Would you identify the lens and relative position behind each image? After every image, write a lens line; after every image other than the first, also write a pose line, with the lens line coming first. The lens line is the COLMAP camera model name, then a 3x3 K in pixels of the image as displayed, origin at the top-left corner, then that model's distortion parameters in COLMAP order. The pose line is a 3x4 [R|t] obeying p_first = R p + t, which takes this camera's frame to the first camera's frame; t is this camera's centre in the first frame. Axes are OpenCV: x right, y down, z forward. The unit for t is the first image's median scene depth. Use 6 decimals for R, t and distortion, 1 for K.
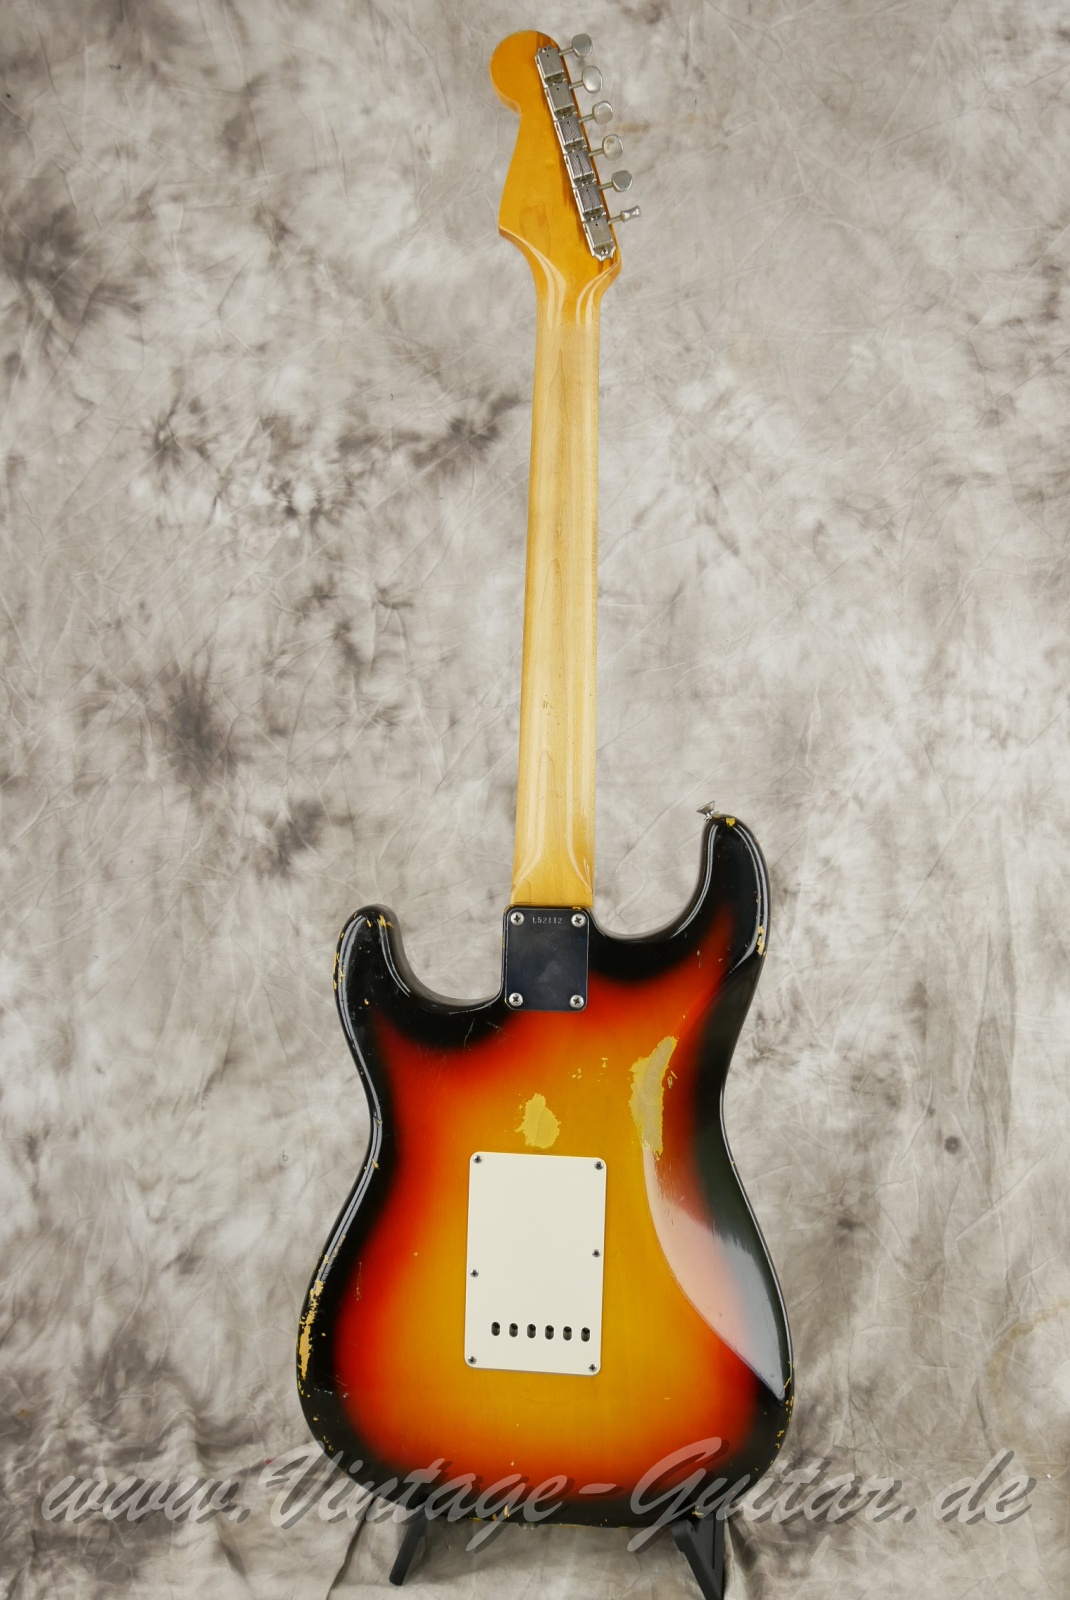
lens RADIAL K [[1410.8, 0, 569.2], [0, 1410.8, 808.8], [0, 0, 1]] dist [-0.055978, 0.021628]
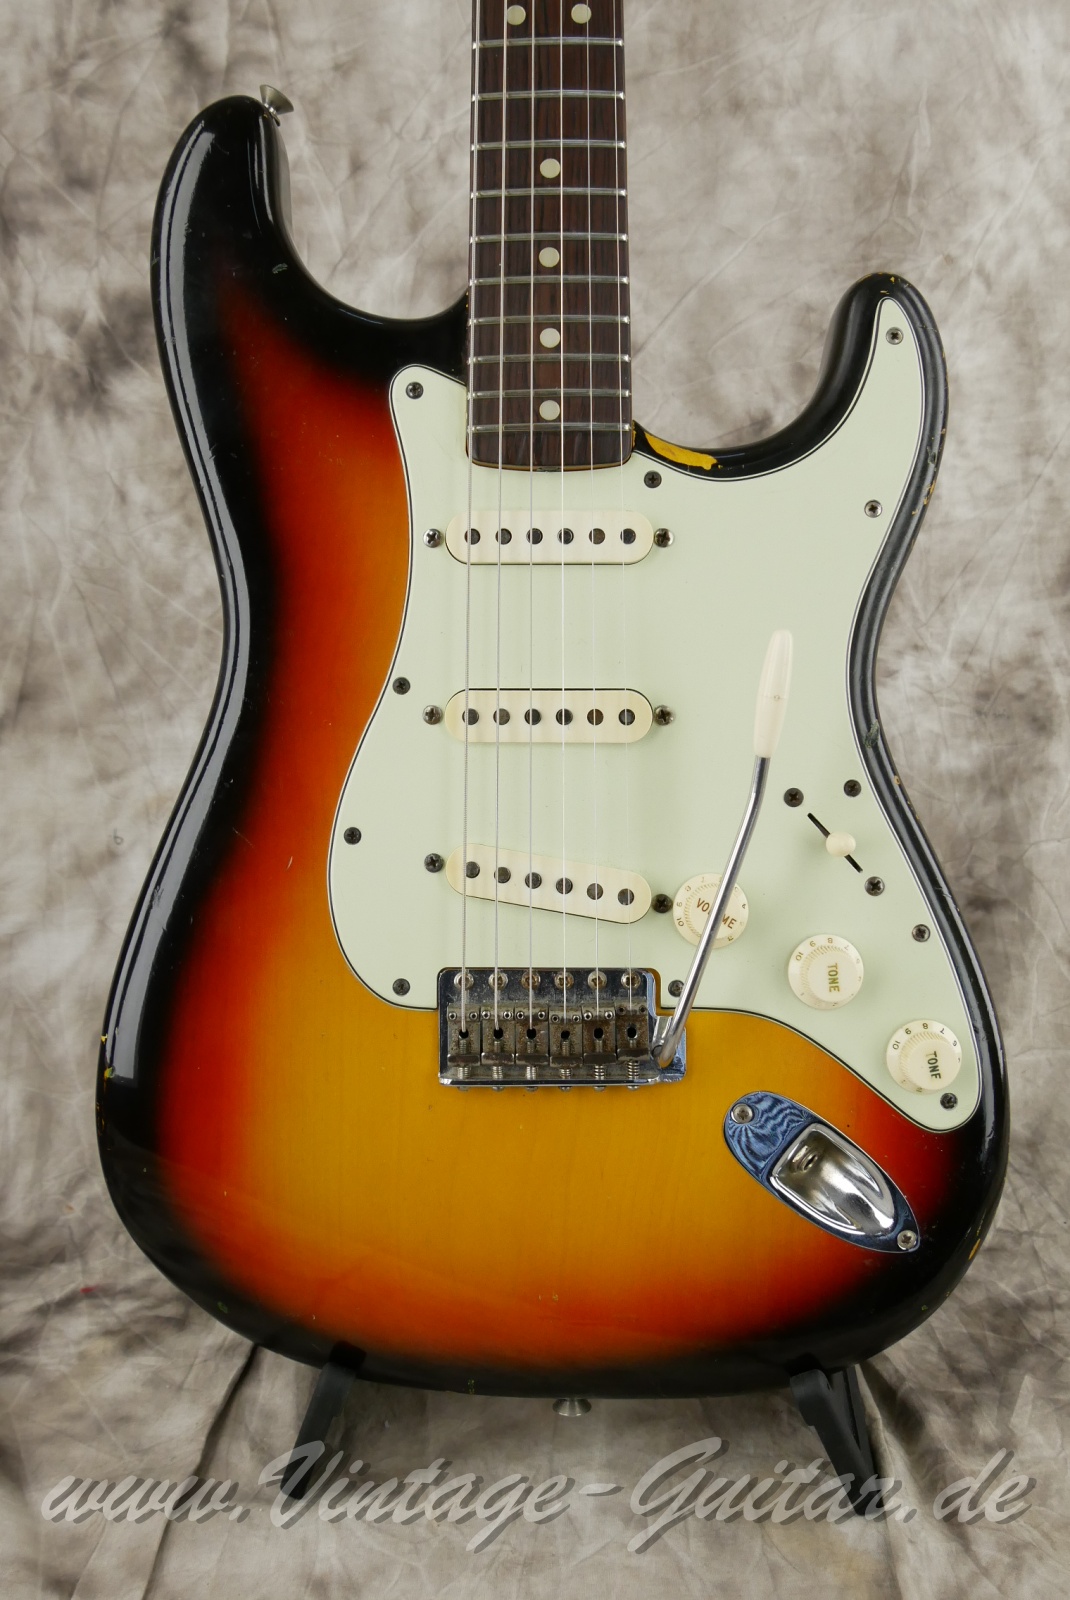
lens RADIAL K [[1267.7, 0, 565.6], [0, 1267.7, 852.5], [0, 0, 1]] dist [-0.061872, 0.034027]
pose [[0.997888, -0.022264, 0.061027, -0.029766], [0.014067, 0.991205, 0.131587, 0.180367], [-0.063420, -0.130450, 0.989424, 0.404691]]
